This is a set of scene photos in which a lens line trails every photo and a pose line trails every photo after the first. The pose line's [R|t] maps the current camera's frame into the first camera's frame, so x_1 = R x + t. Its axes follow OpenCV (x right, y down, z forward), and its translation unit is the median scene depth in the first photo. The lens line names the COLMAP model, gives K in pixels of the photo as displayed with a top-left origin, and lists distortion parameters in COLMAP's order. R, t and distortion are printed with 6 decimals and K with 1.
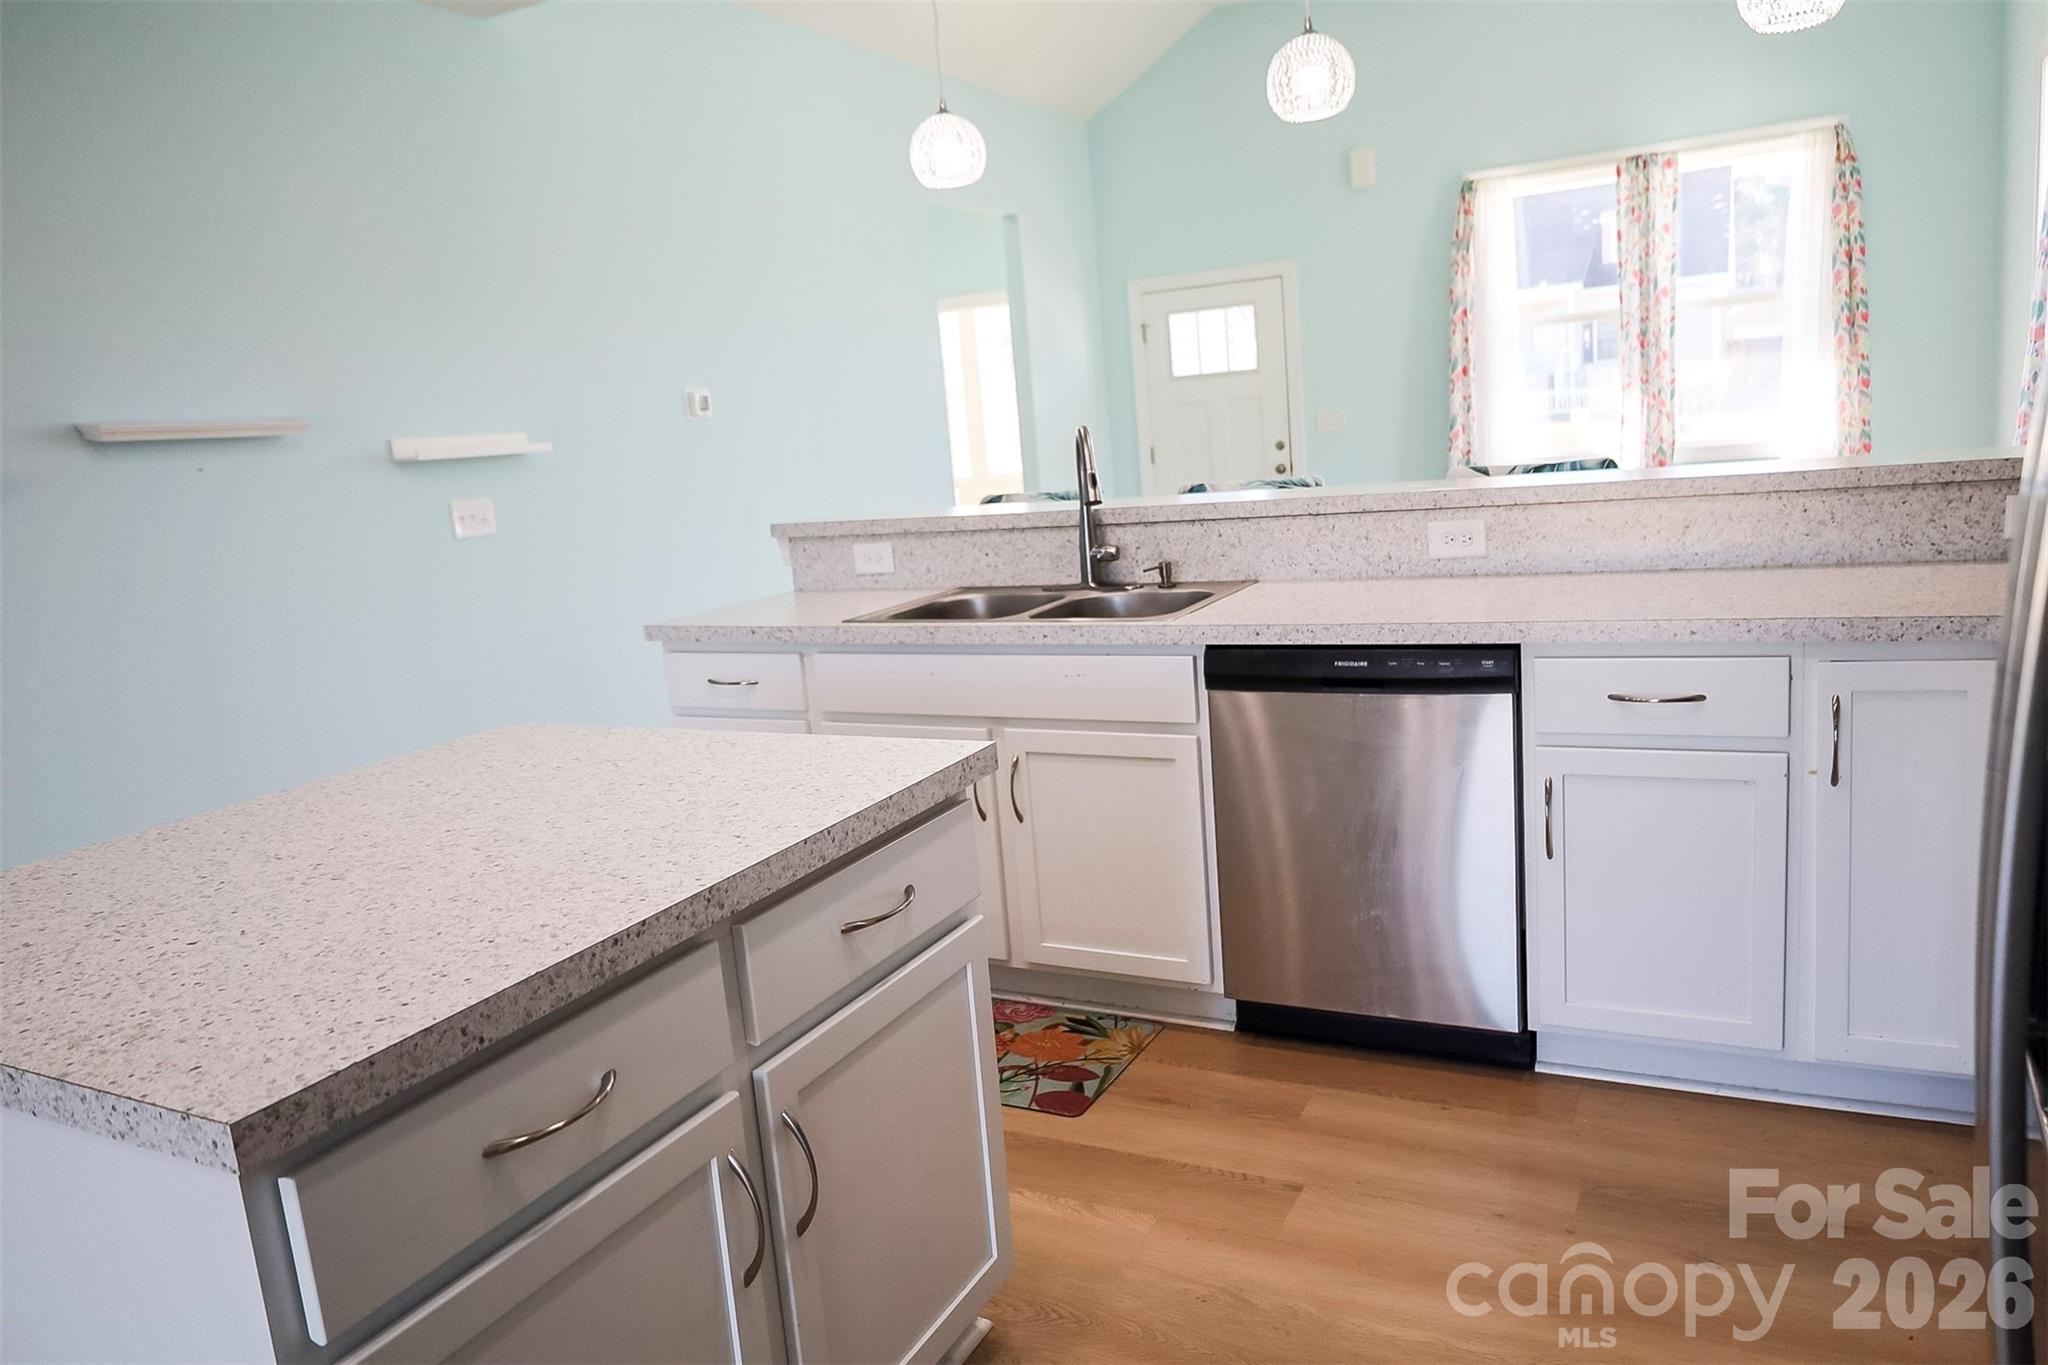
lens RADIAL K [[1421.1, 0, 1031.9], [0, 1421.1, 669.3], [0, 0, 1]] dist [-0.014130, -0.000291]
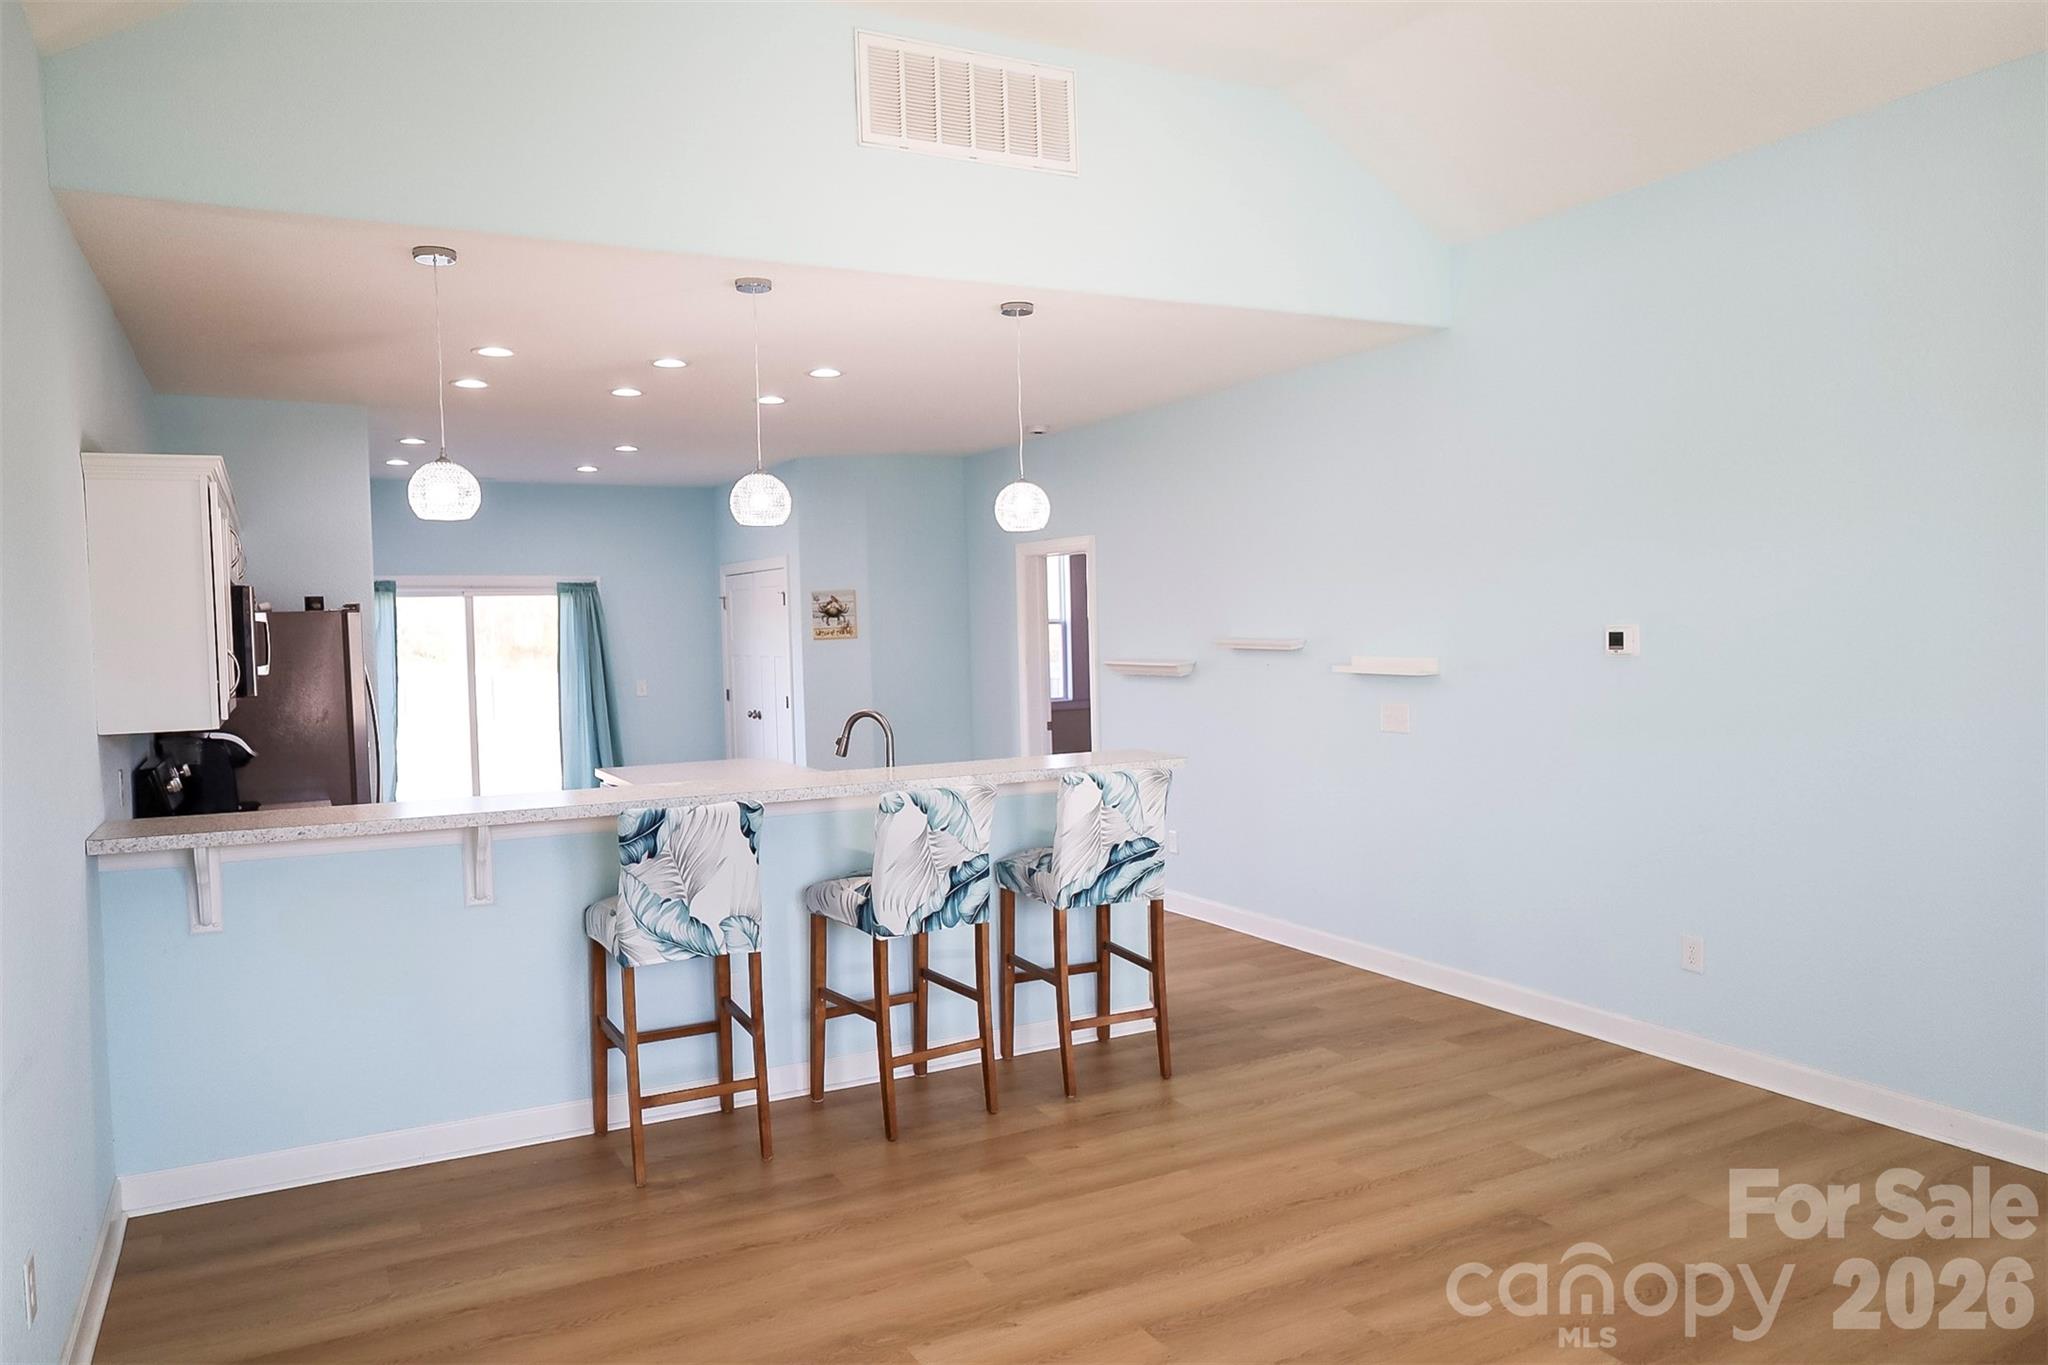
lens RADIAL K [[1399.9, 0, 1024.0], [0, 1399.9, 682.5], [0, 0, 1]] dist [-0.009039, -0.003469]
pose [[-0.563748, 0.129626, -0.815712, 1.200322], [-0.074751, 0.975547, 0.206687, -0.529447], [0.822558, 0.177495, -0.540273, 1.949000]]
